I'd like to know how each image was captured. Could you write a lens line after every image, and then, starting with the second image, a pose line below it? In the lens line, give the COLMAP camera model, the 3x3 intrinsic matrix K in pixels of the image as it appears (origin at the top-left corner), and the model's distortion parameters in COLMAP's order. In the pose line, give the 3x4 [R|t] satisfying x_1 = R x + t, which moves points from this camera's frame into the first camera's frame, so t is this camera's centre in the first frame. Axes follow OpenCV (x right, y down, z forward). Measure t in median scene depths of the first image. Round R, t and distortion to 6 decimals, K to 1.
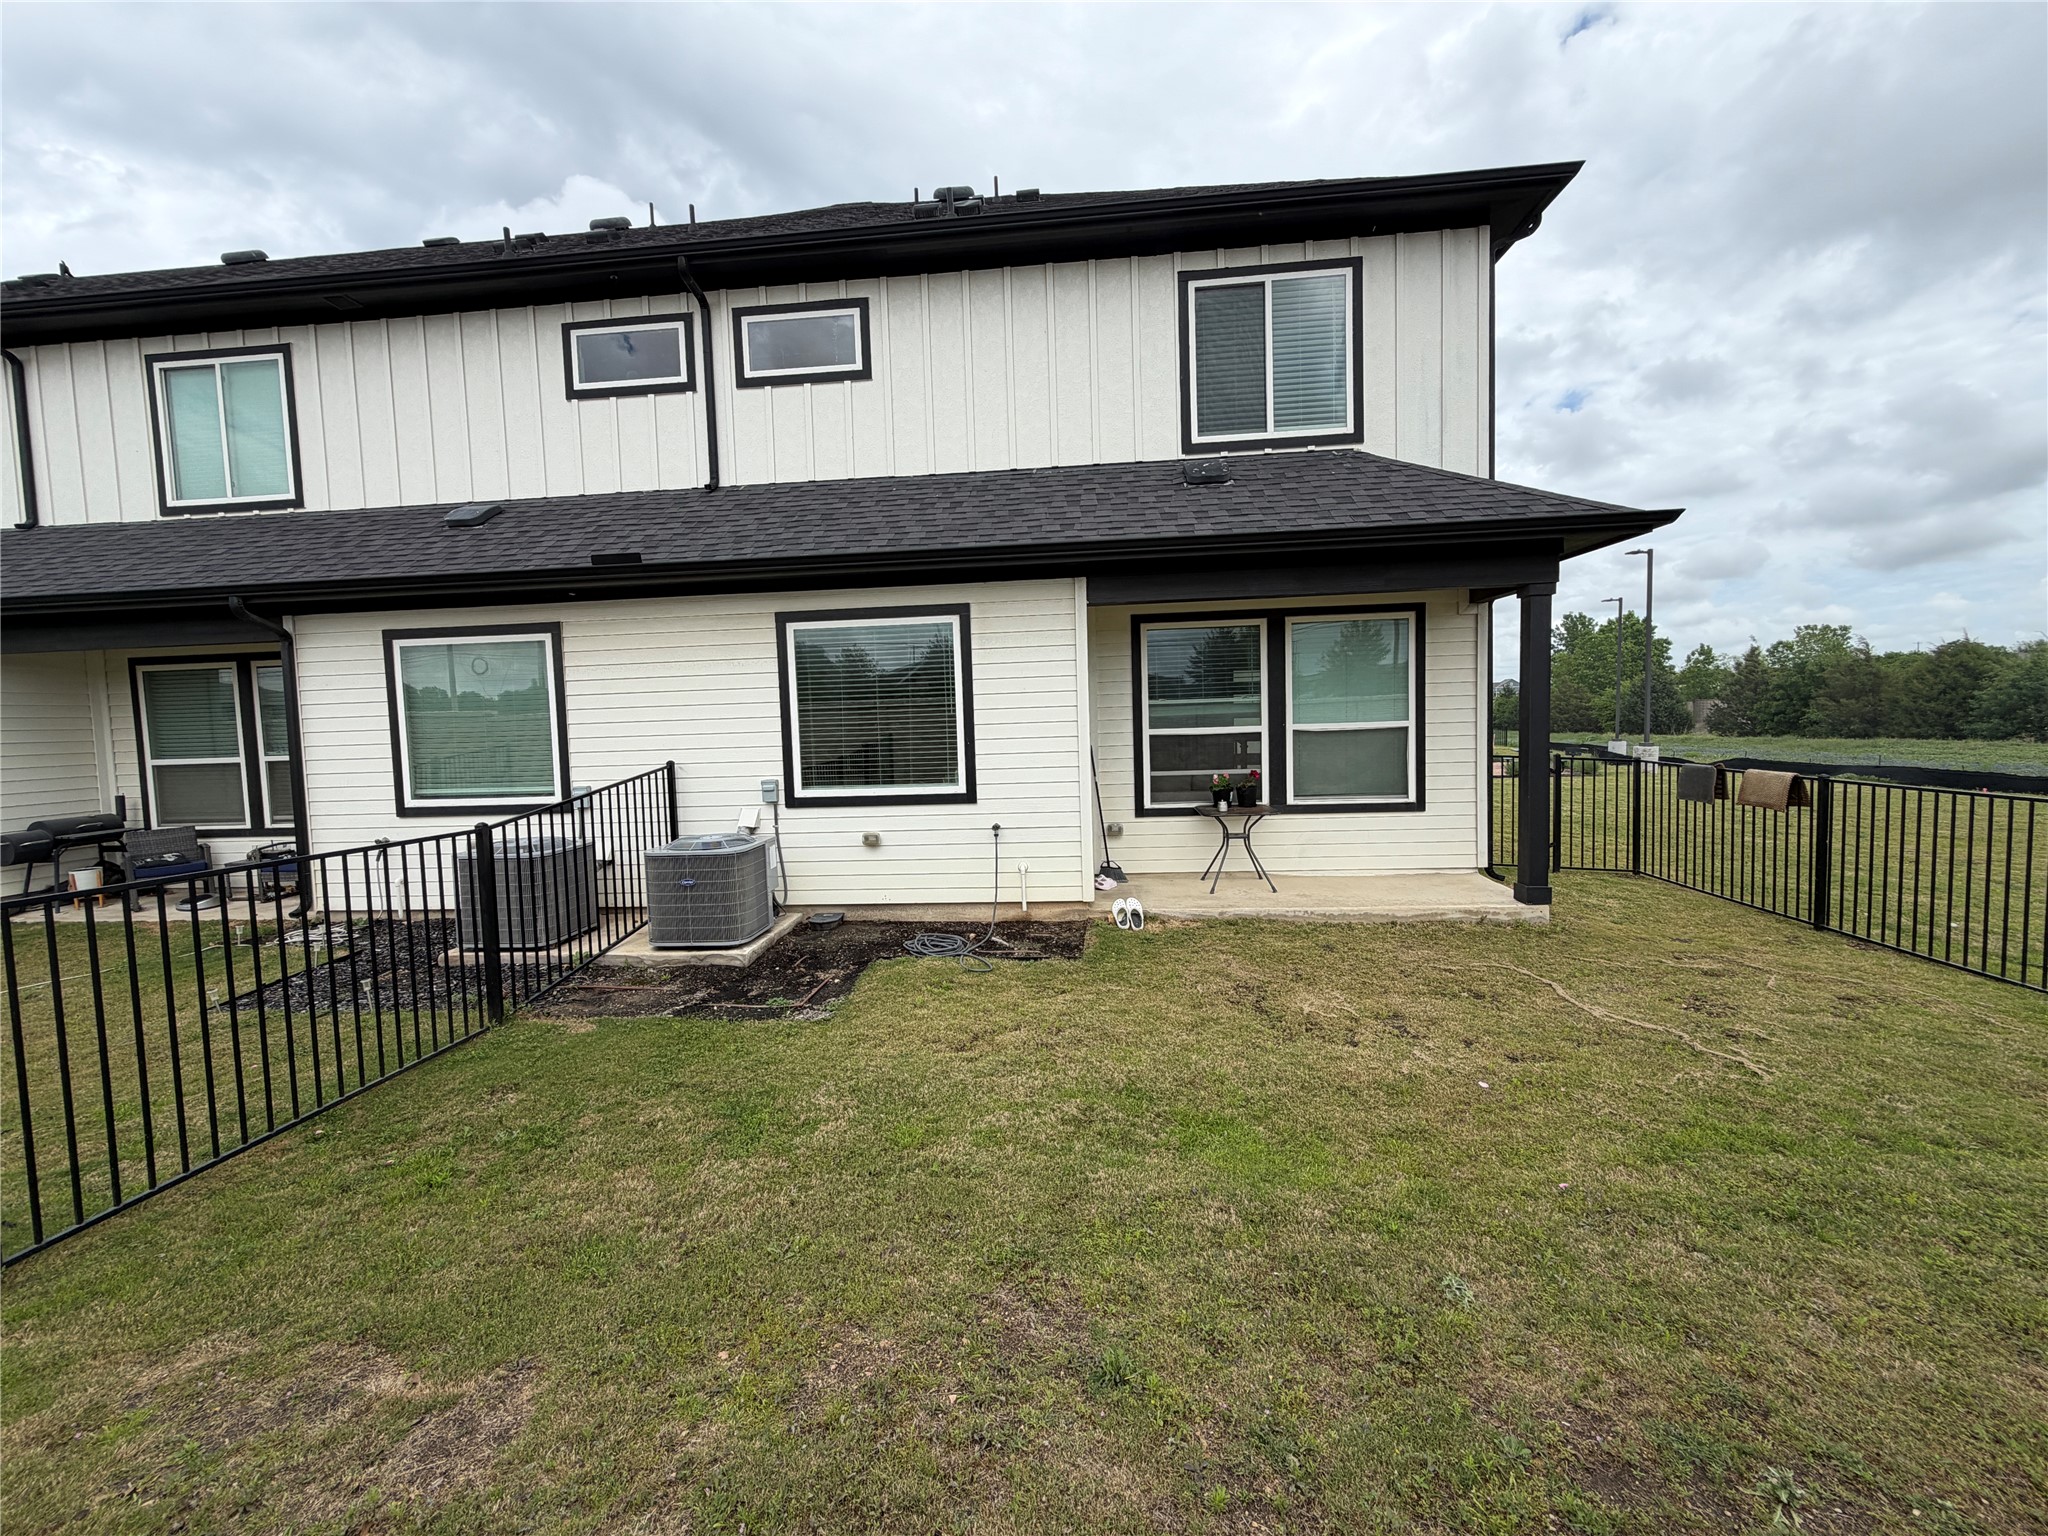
lens RADIAL K [[813.5, 0, 1019.2], [0, 813.5, 768.8], [0, 0, 1]] dist [0.001757, -0.000464]
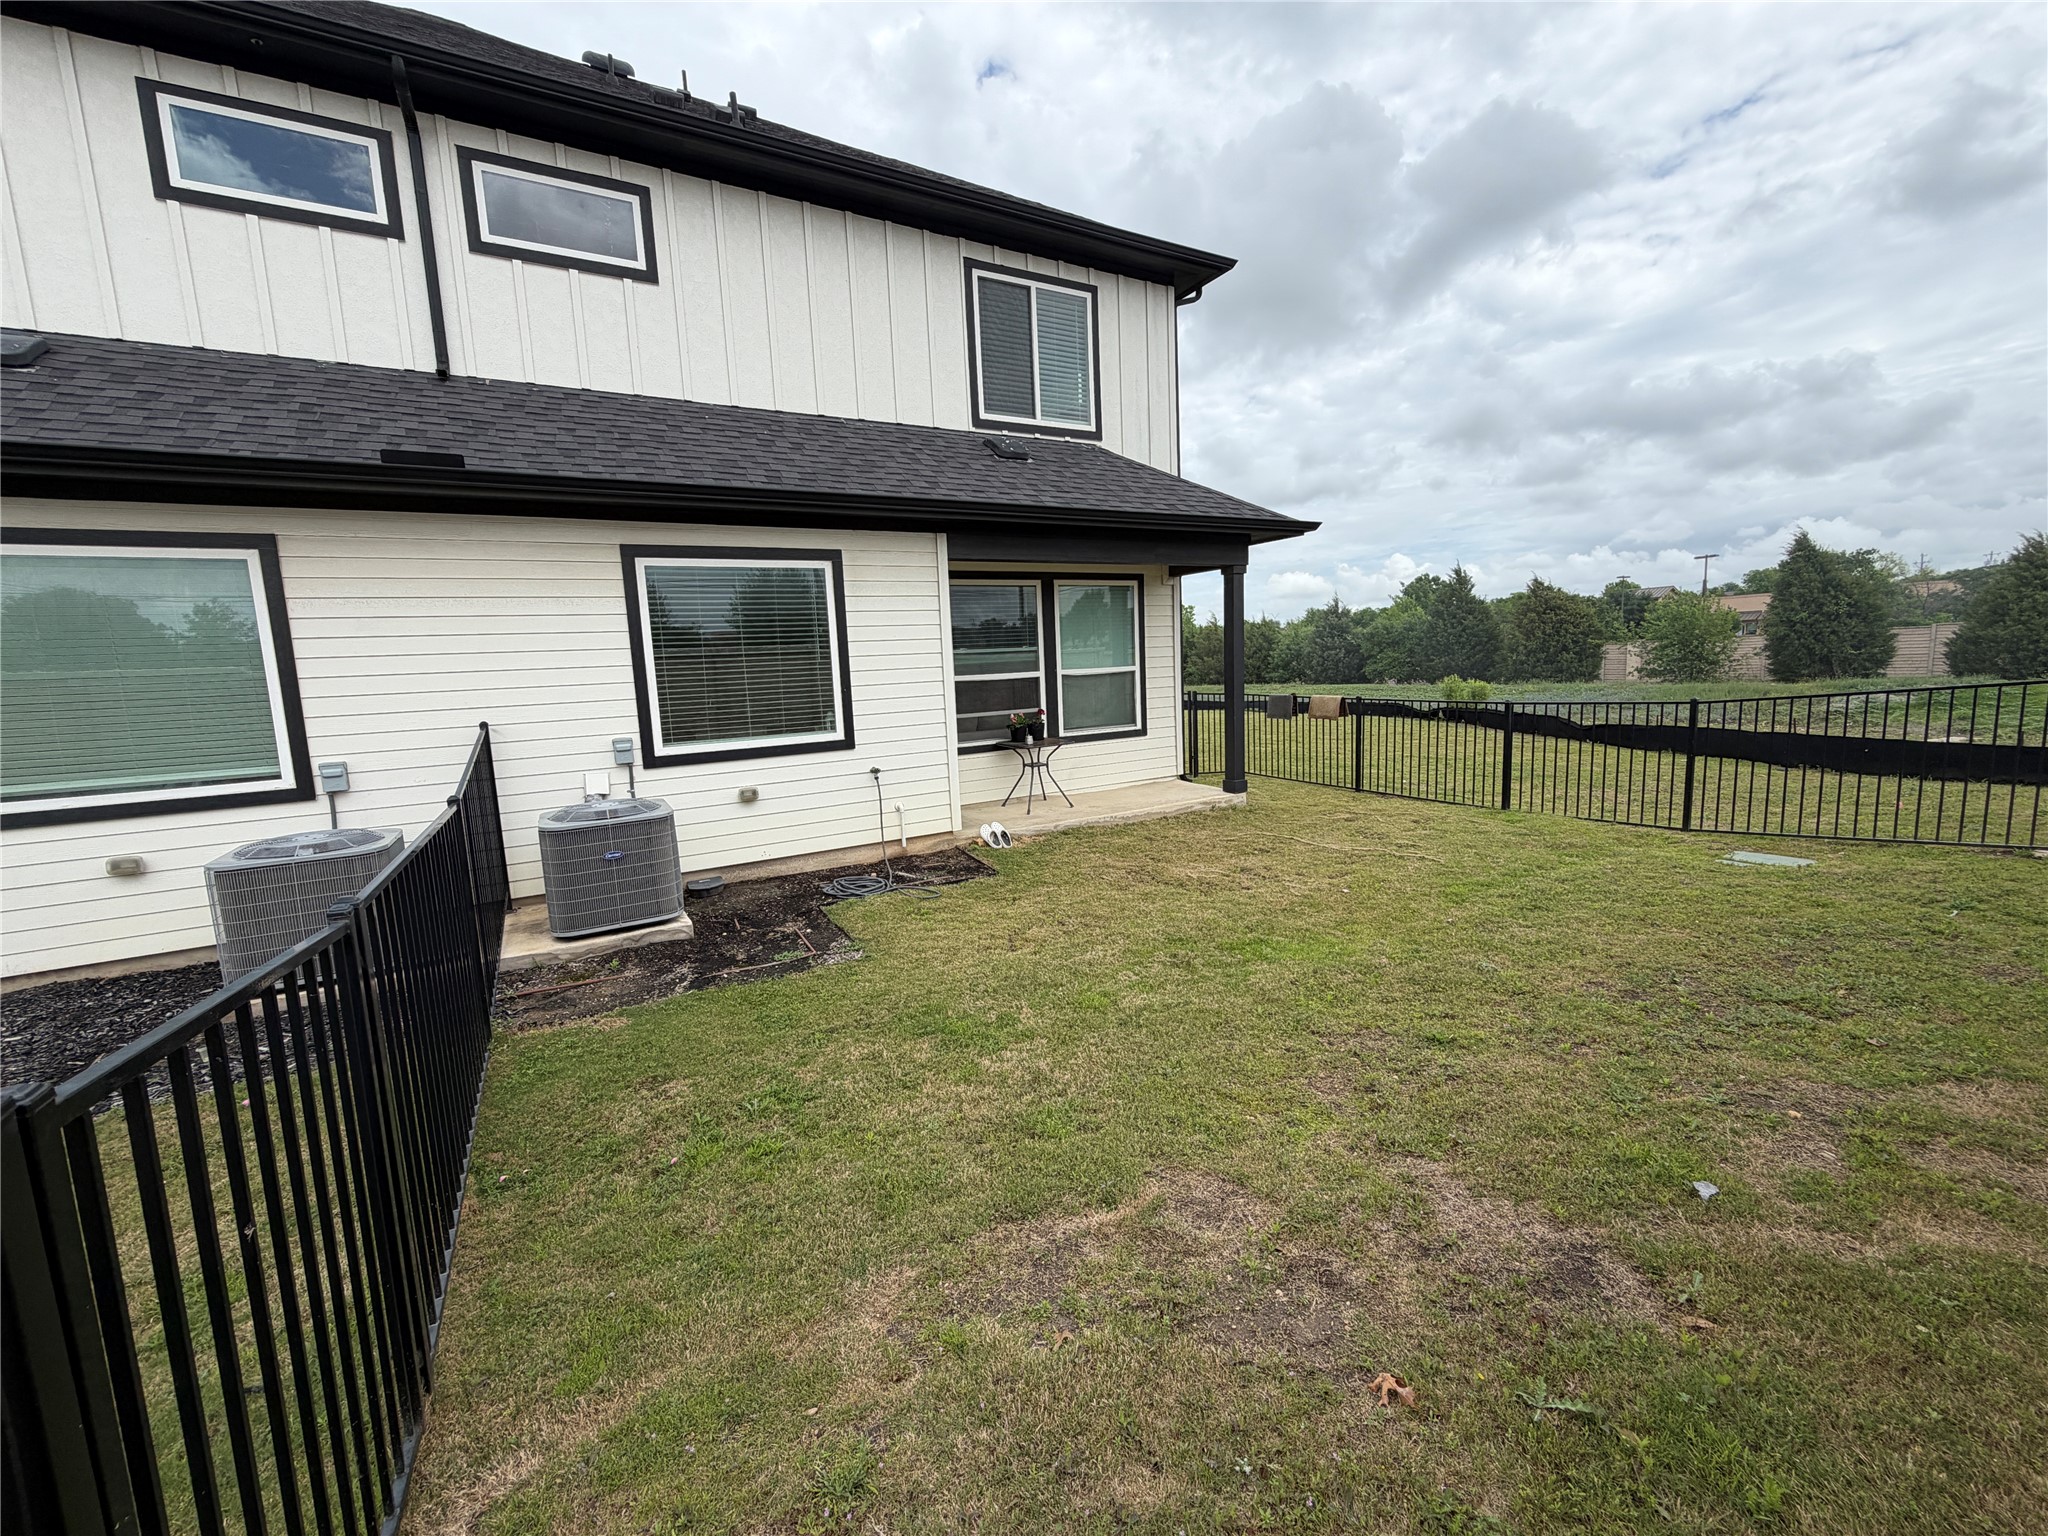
lens RADIAL K [[813.5, 0, 1019.2], [0, 813.5, 768.8], [0, 0, 1]] dist [0.001757, -0.000464]
pose [[0.824669, -0.078648, 0.560120, -0.449349], [0.052071, 0.996637, 0.063277, 0.013261], [-0.563213, -0.023017, 0.825991, 0.037965]]
